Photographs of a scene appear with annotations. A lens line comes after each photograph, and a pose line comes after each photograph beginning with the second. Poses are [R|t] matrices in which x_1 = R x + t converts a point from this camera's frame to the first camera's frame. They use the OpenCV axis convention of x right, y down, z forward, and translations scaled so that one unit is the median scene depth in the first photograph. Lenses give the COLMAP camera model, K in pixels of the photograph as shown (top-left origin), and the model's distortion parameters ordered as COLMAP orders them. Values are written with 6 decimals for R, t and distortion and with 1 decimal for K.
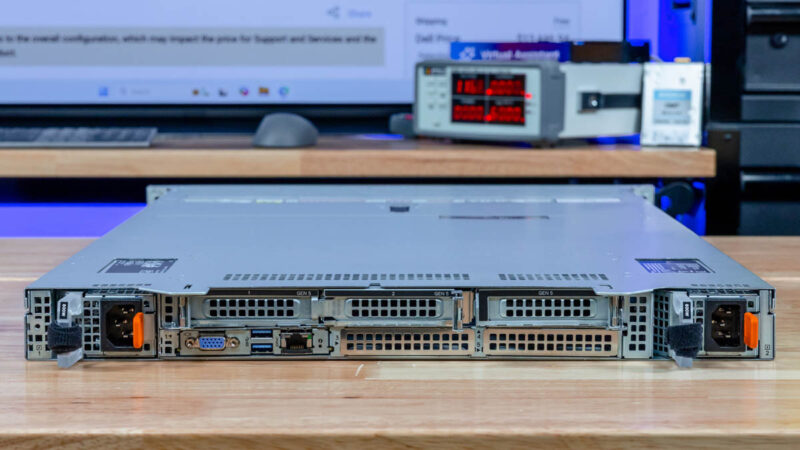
lens RADIAL K [[2075.5, 0, 412.0], [0, 2075.5, 197.1], [0, 0, 1]] dist [0.073725, 0.000000]
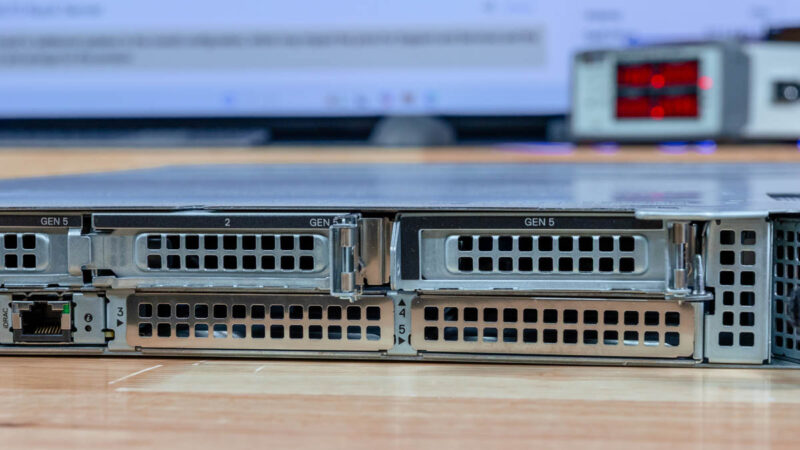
lens RADIAL K [[1839.8, 0, 367.8], [0, 1839.8, 214.7], [0, 0, 1]] dist [0.045589, 0.000000]
pose [[0.985945, 0.002029, -0.167059, 0.095912], [-0.008245, 0.999299, -0.036521, 0.060129], [0.166868, 0.037385, 0.985270, 0.575292]]
